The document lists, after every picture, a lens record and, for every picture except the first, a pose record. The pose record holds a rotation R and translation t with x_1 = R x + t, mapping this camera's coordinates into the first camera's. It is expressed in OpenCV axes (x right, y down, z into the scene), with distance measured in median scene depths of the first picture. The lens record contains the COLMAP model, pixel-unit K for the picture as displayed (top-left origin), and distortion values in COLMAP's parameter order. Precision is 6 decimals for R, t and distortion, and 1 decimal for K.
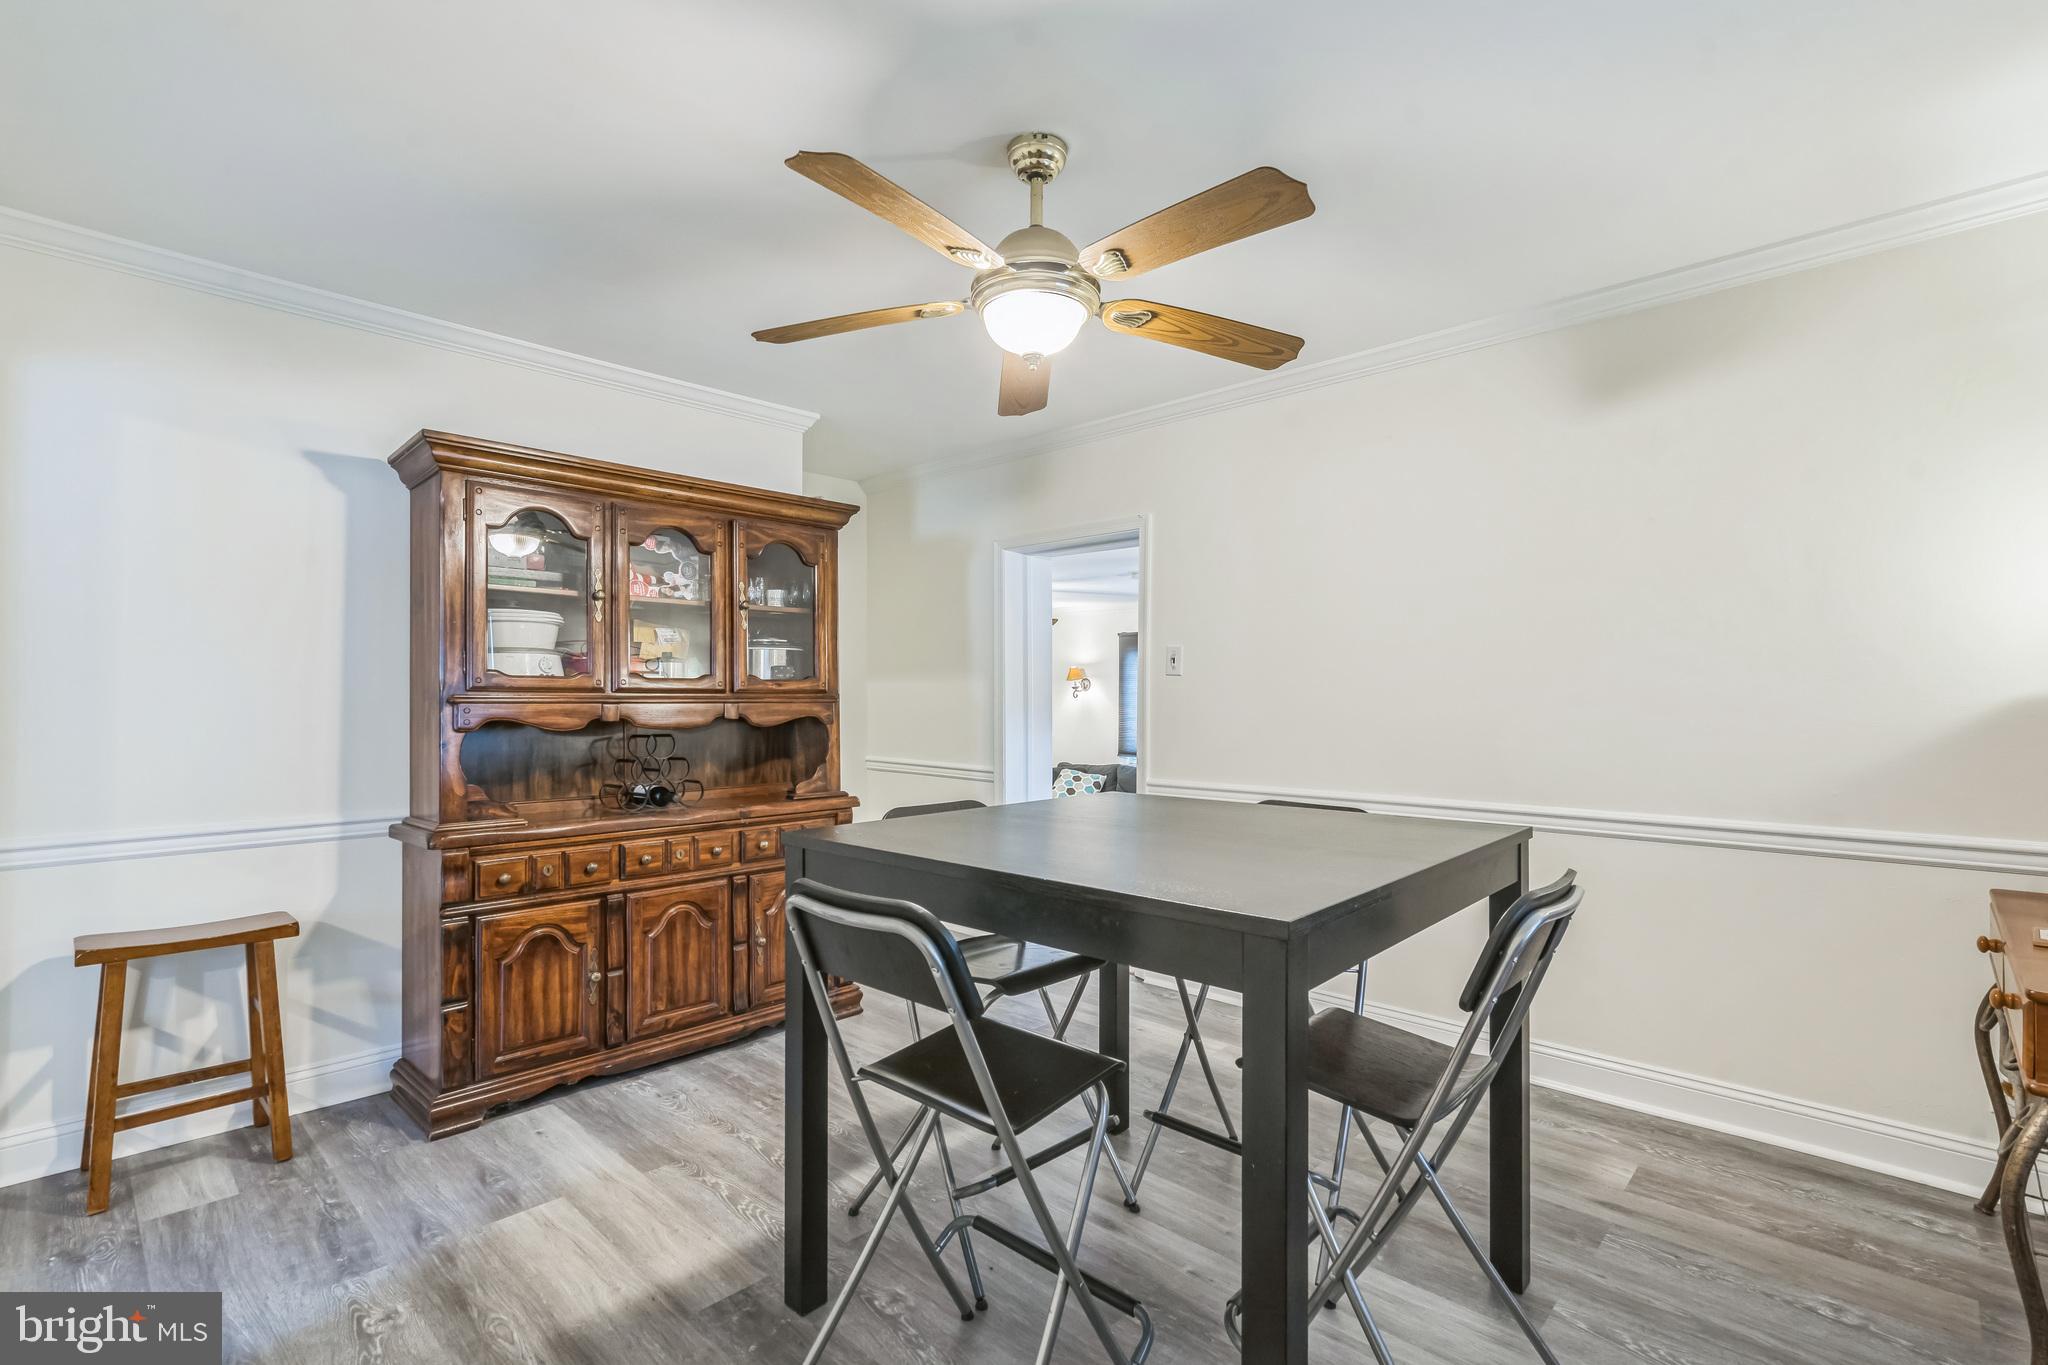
lens RADIAL K [[932.4, 0, 1024.0], [0, 932.4, 682.5], [0, 0, 1]] dist [0.003331, 0.000606]
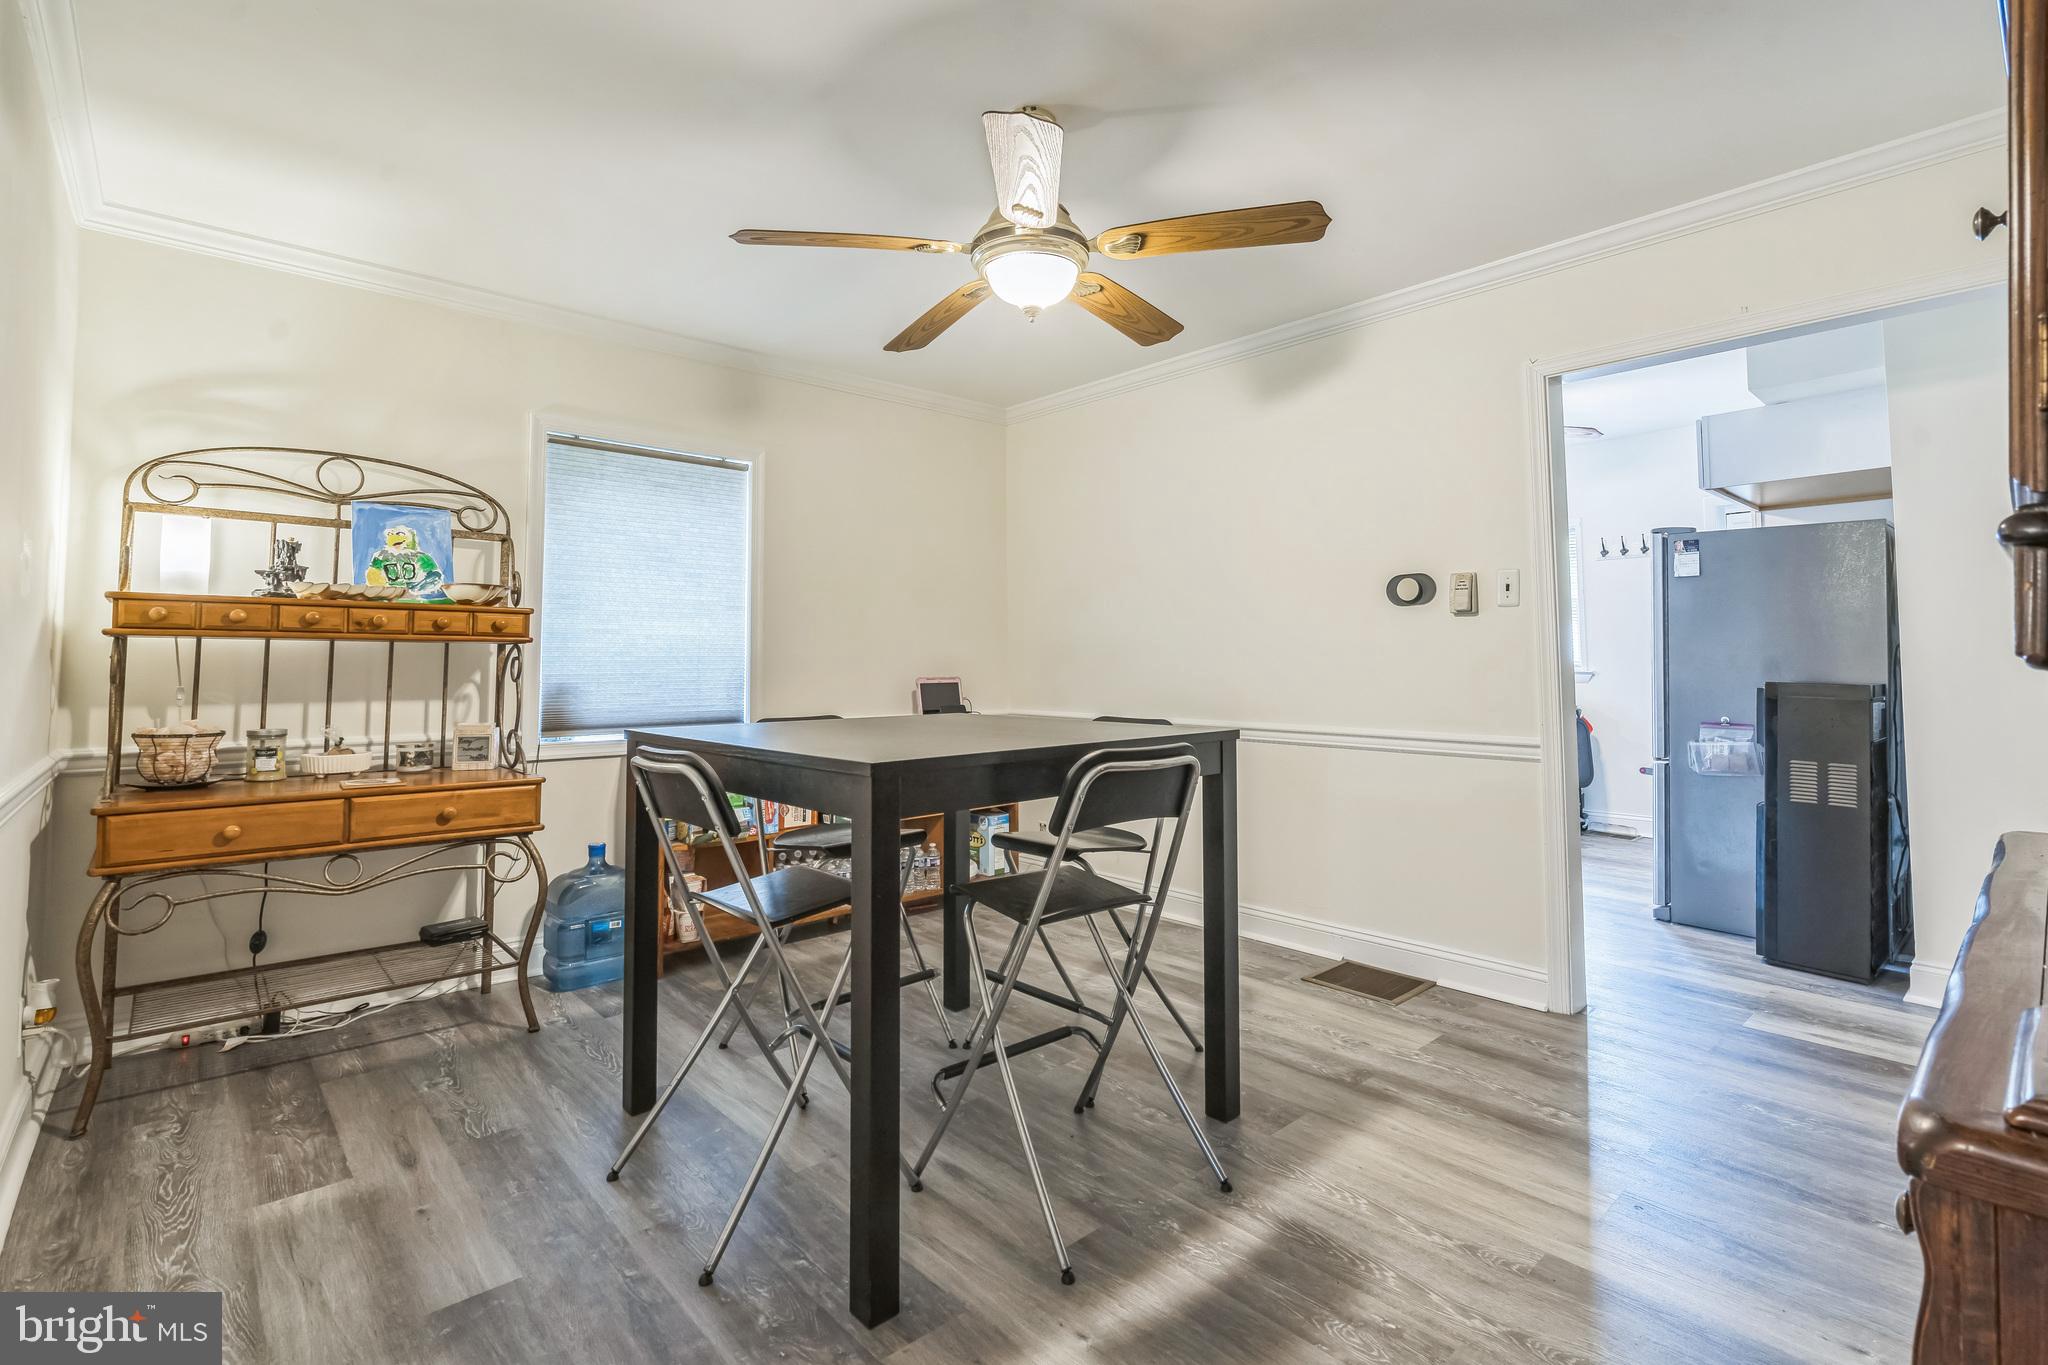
lens RADIAL K [[932.4, 0, 1024.0], [0, 932.4, 682.5], [0, 0, 1]] dist [0.003331, 0.000606]
pose [[-0.996775, 0.002521, 0.080210, -0.063704], [0.003384, 0.999938, 0.010628, 0.074156], [-0.080178, 0.010866, -0.996721, 1.933526]]
